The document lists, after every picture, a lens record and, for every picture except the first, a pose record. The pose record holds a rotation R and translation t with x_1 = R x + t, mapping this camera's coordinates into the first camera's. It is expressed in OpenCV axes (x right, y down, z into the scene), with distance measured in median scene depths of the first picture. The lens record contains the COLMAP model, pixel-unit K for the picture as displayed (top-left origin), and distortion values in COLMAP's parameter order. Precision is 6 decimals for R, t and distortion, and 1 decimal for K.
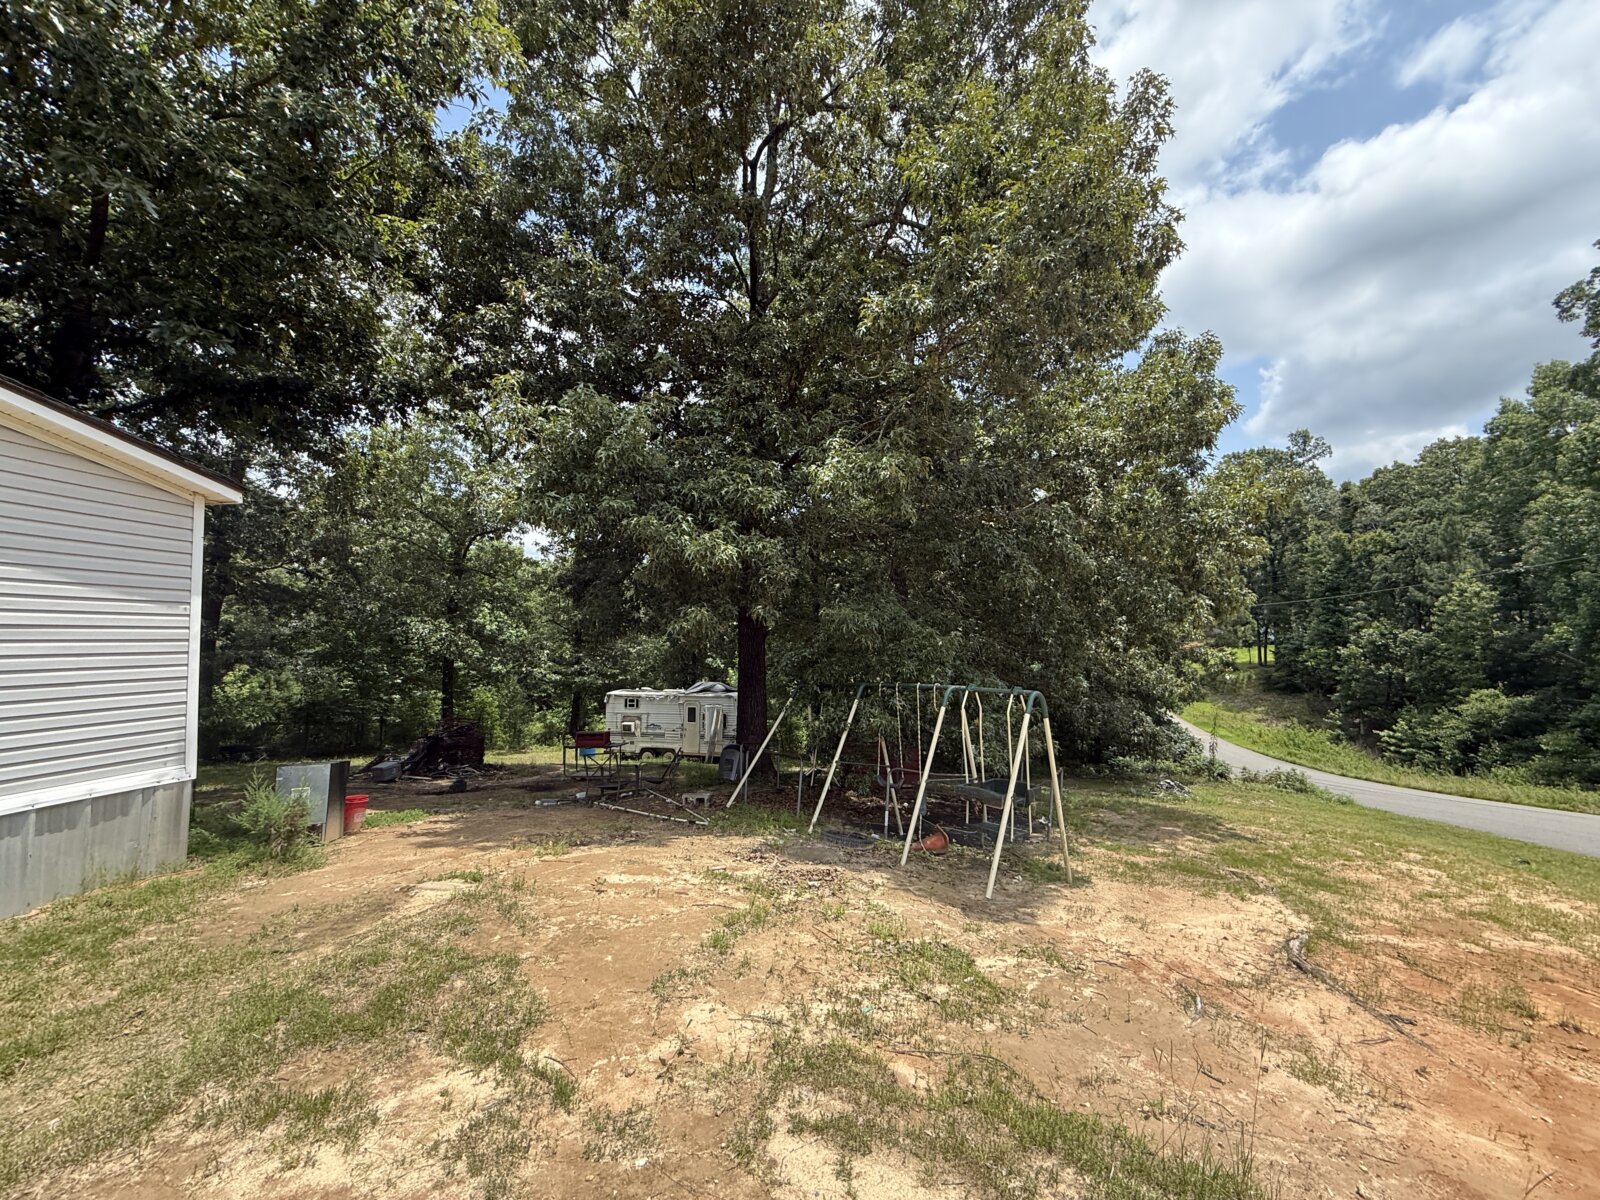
lens RADIAL K [[634.8, 0, 799.0], [0, 634.8, 602.1], [0, 0, 1]] dist [-0.001395, 0.000165]
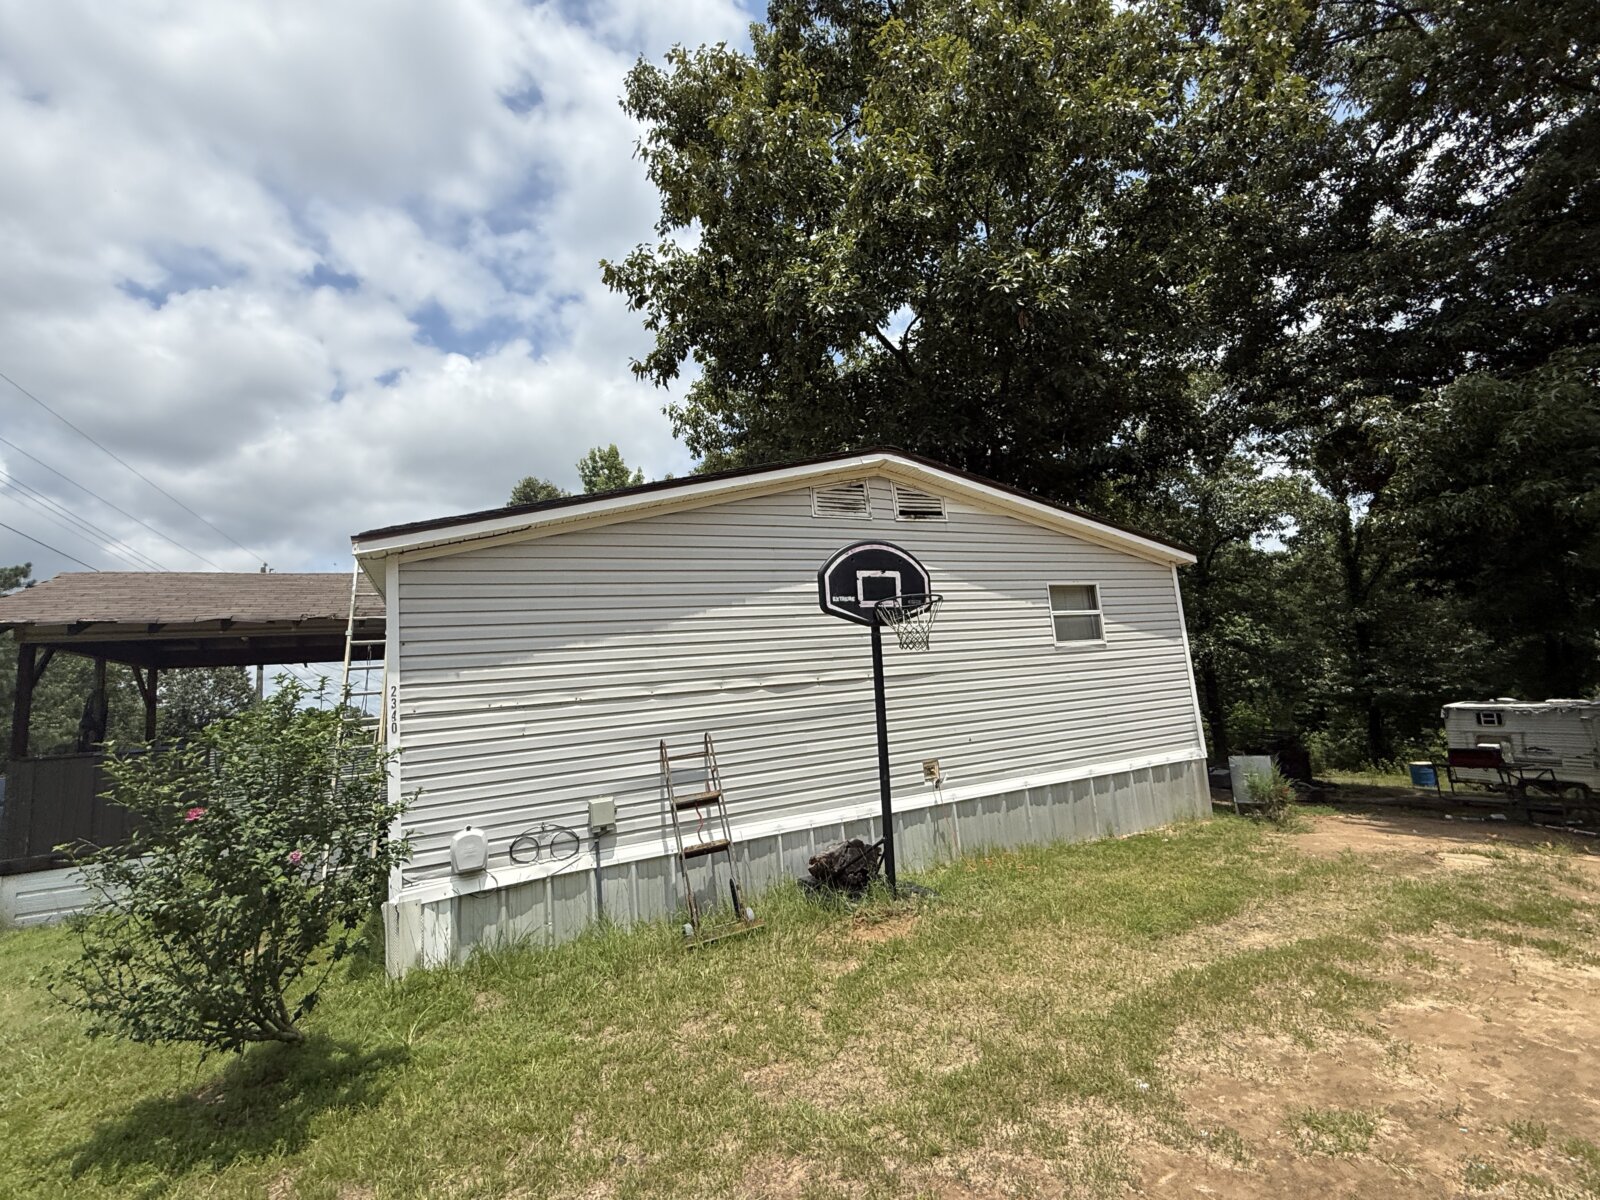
lens RADIAL K [[705.7, 0, 800.0], [0, 705.7, 600.0], [0, 0, 1]] dist [0.000771, 0.000296]
pose [[0.571702, -0.134410, -0.809377, -0.031874], [0.120073, 0.989575, -0.079522, -0.013167], [0.811628, -0.051721, 0.581881, -0.154571]]
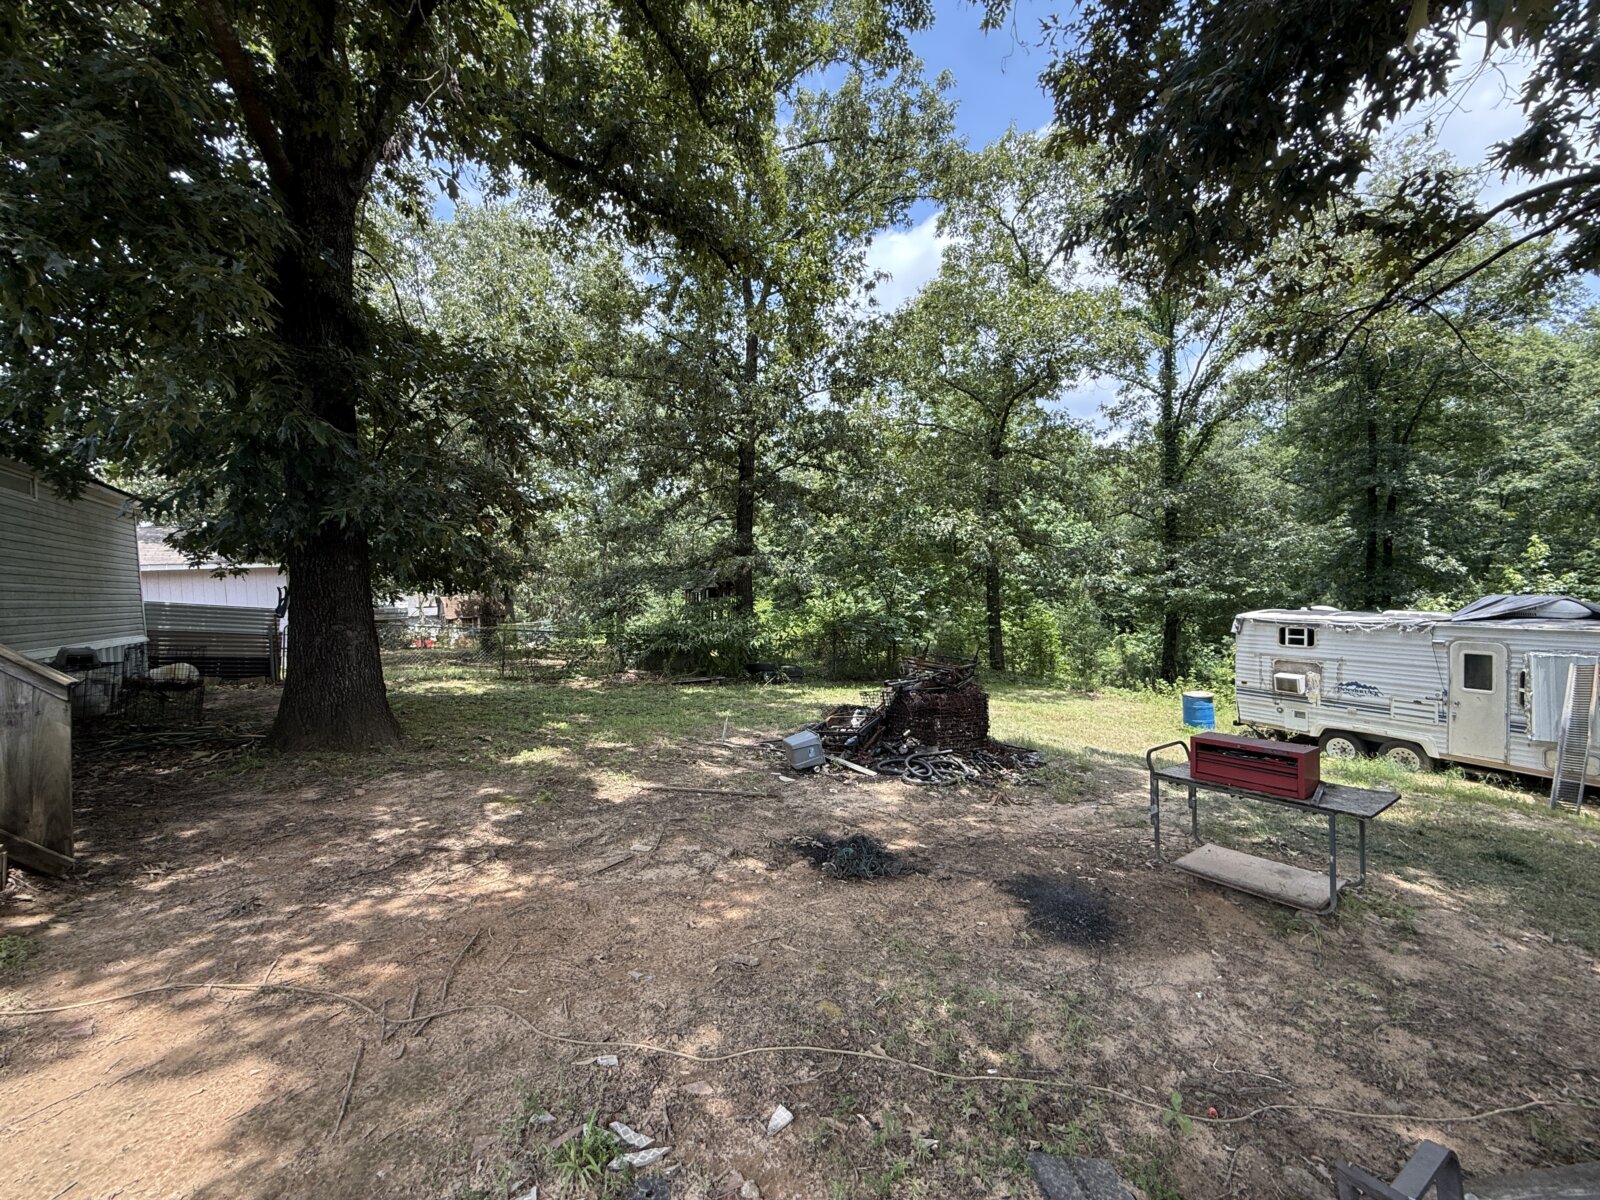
lens RADIAL K [[634.8, 0, 799.0], [0, 634.8, 602.1], [0, 0, 1]] dist [-0.001395, 0.000165]
pose [[0.653604, 0.008818, -0.756785, -0.142721], [0.087435, 0.992357, 0.087076, 0.055033], [0.751769, -0.123083, 0.647838, 0.387343]]
